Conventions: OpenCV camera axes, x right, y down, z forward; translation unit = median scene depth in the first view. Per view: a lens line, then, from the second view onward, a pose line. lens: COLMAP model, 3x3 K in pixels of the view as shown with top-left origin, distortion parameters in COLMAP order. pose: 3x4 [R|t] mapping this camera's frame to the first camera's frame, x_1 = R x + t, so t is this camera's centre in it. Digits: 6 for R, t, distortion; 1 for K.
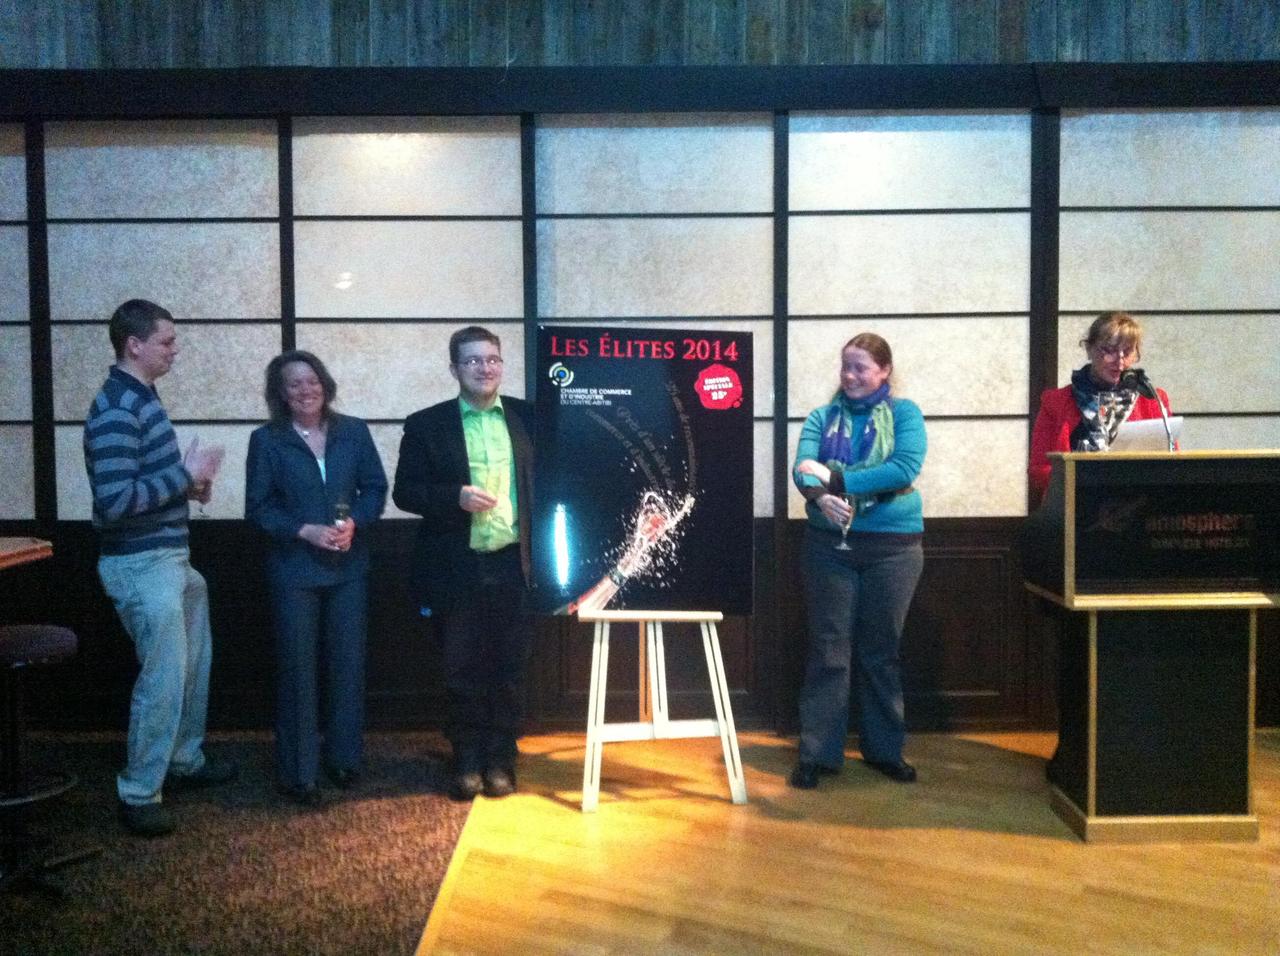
lens RADIAL K [[1204.9, 0, 638.5], [0, 1204.9, 478.3], [0, 0, 1]] dist [0.101620, -0.224741]
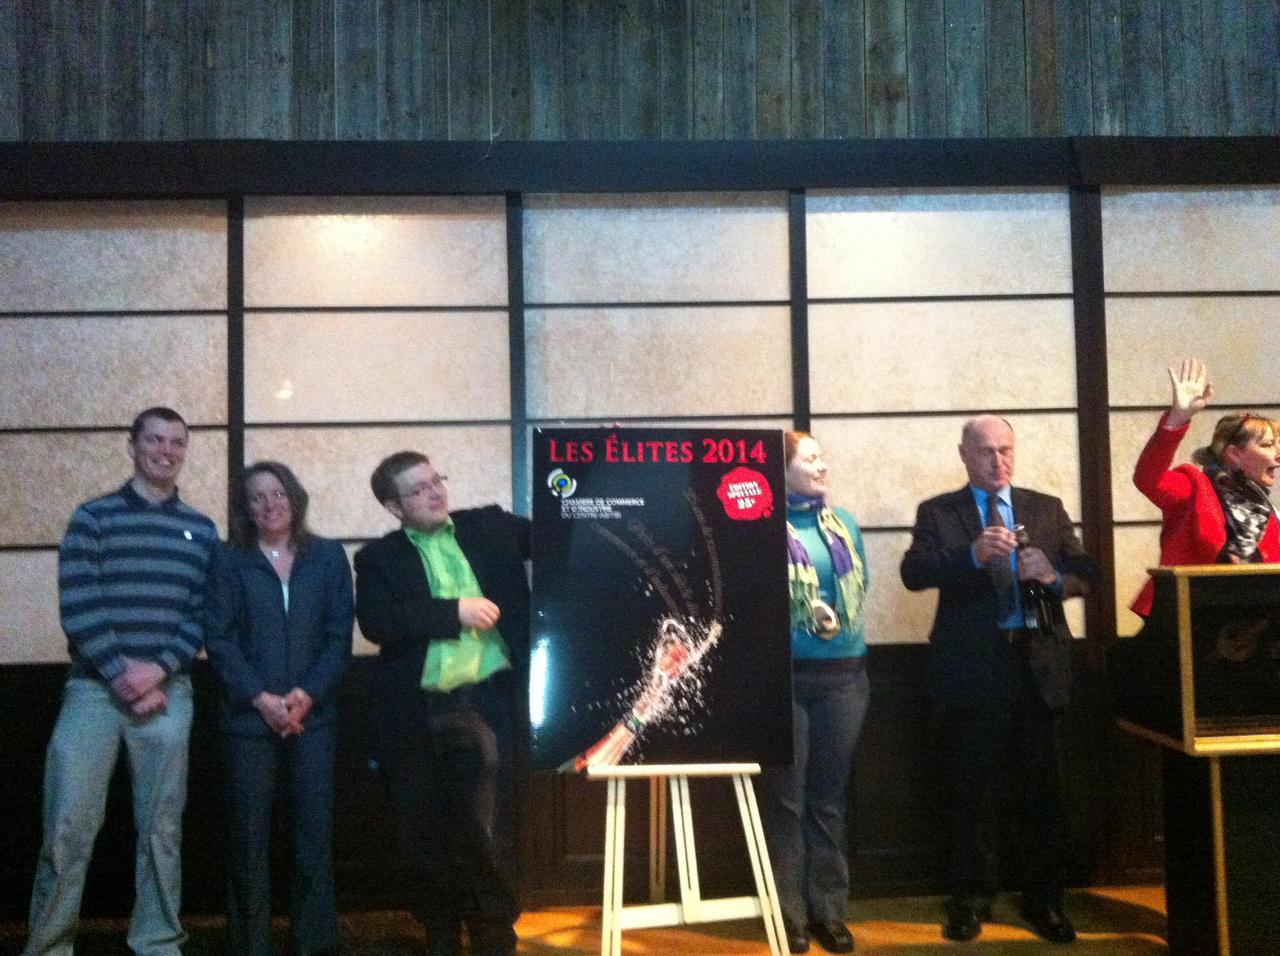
lens RADIAL K [[1204.9, 0, 638.5], [0, 1204.9, 478.3], [0, 0, 1]] dist [0.101620, -0.224741]
pose [[0.998746, -0.014019, 0.048059, -0.048018], [0.018564, 0.995258, -0.095482, -0.006322], [-0.046492, 0.096255, 0.994270, 0.141257]]
